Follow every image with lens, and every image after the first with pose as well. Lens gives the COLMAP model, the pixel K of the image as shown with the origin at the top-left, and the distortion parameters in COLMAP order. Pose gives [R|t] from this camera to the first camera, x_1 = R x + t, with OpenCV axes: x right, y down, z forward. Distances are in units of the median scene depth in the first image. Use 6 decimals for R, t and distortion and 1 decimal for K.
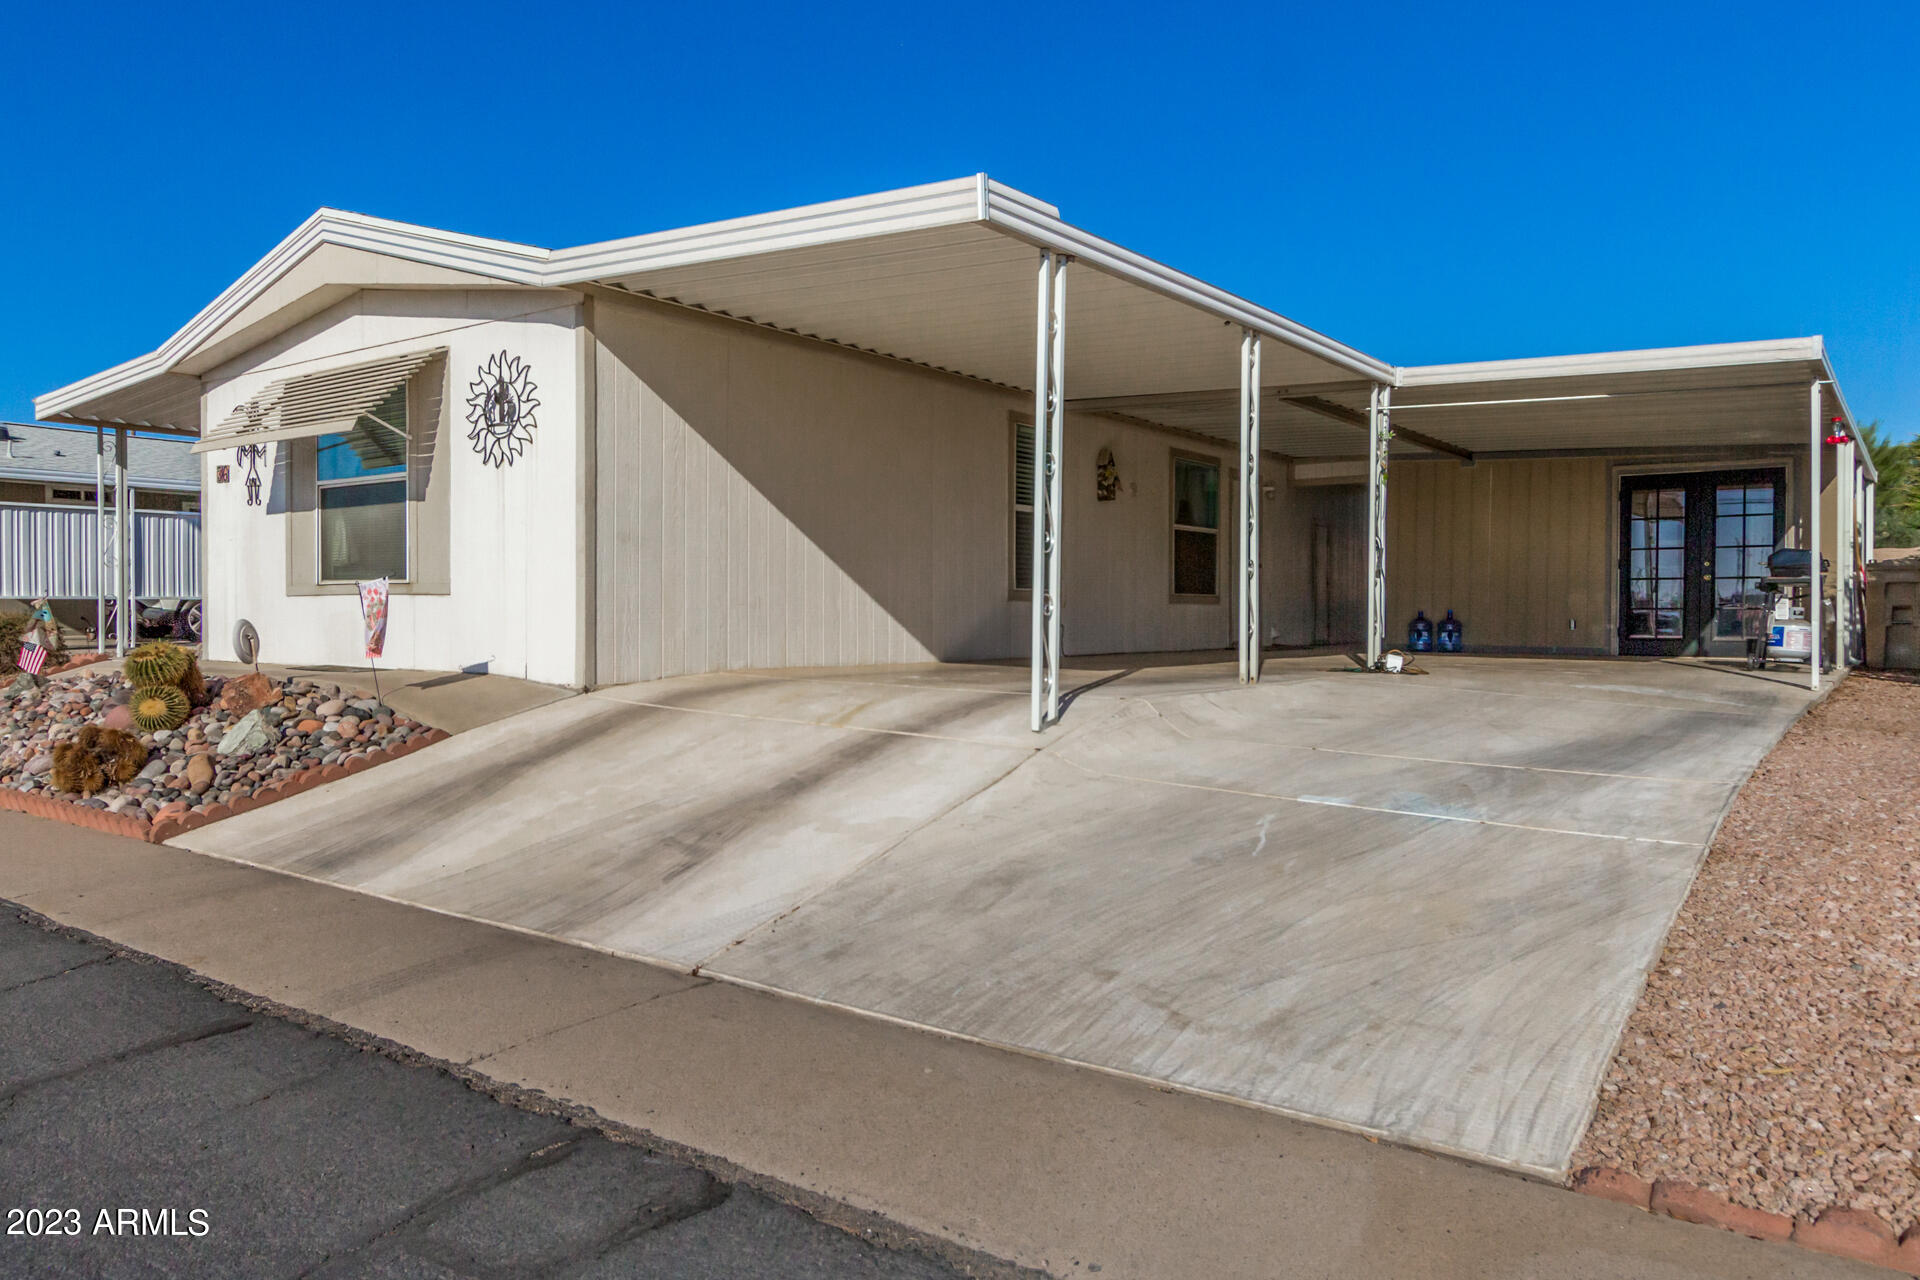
lens RADIAL K [[1361.0, 0, 960.0], [0, 1361.0, 640.0], [0, 0, 1]] dist [0.009273, 0.004014]
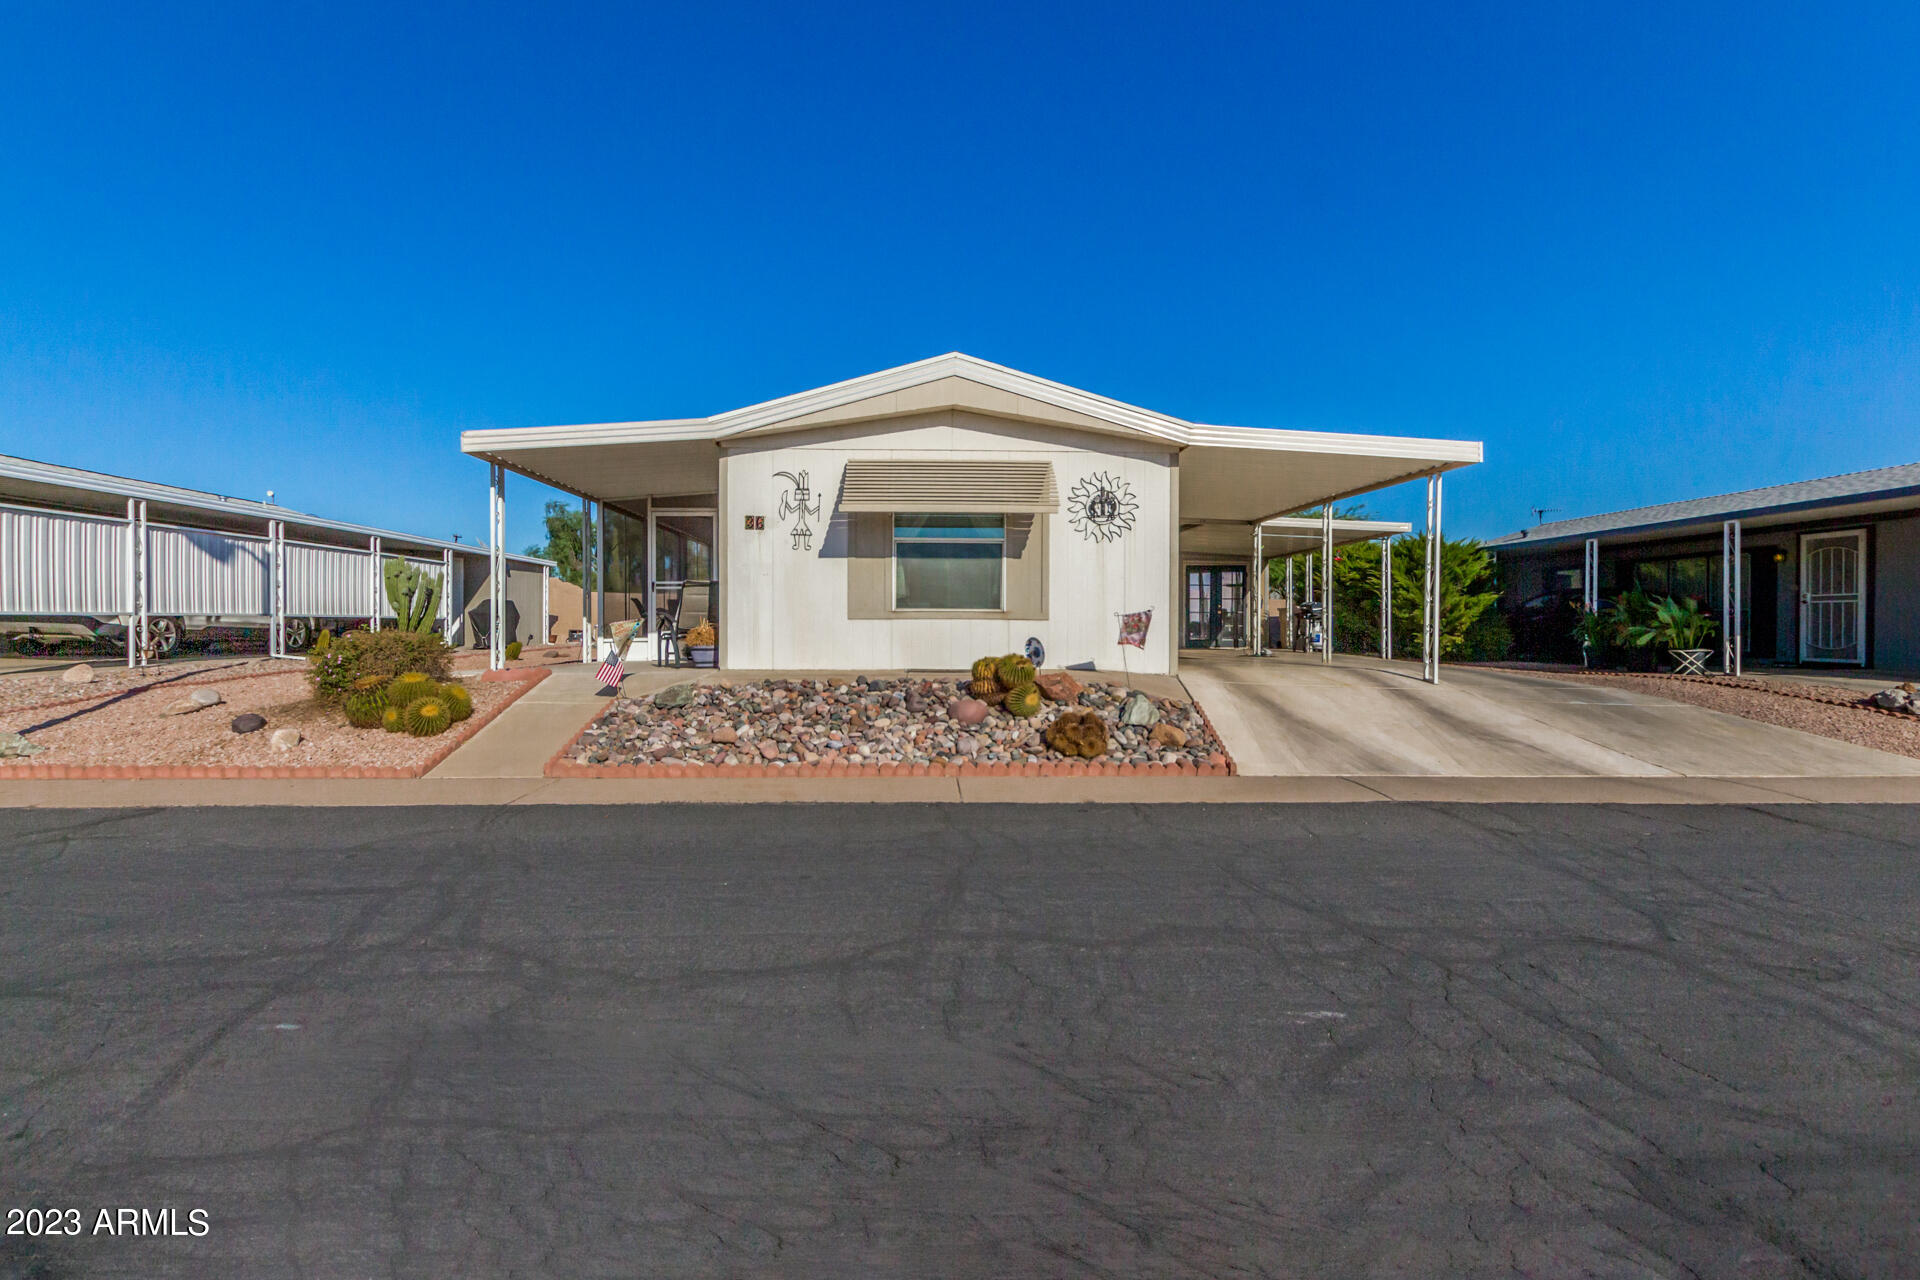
lens RADIAL K [[868.9, 0, 960.0], [0, 868.9, 640.0], [0, 0, 1]] dist [0.013442, 0.000063]
pose [[0.764108, -0.009992, 0.645011, -0.995850], [0.012284, 0.999924, 0.000938, -0.011128], [-0.644971, 0.007206, 0.764173, 0.276225]]
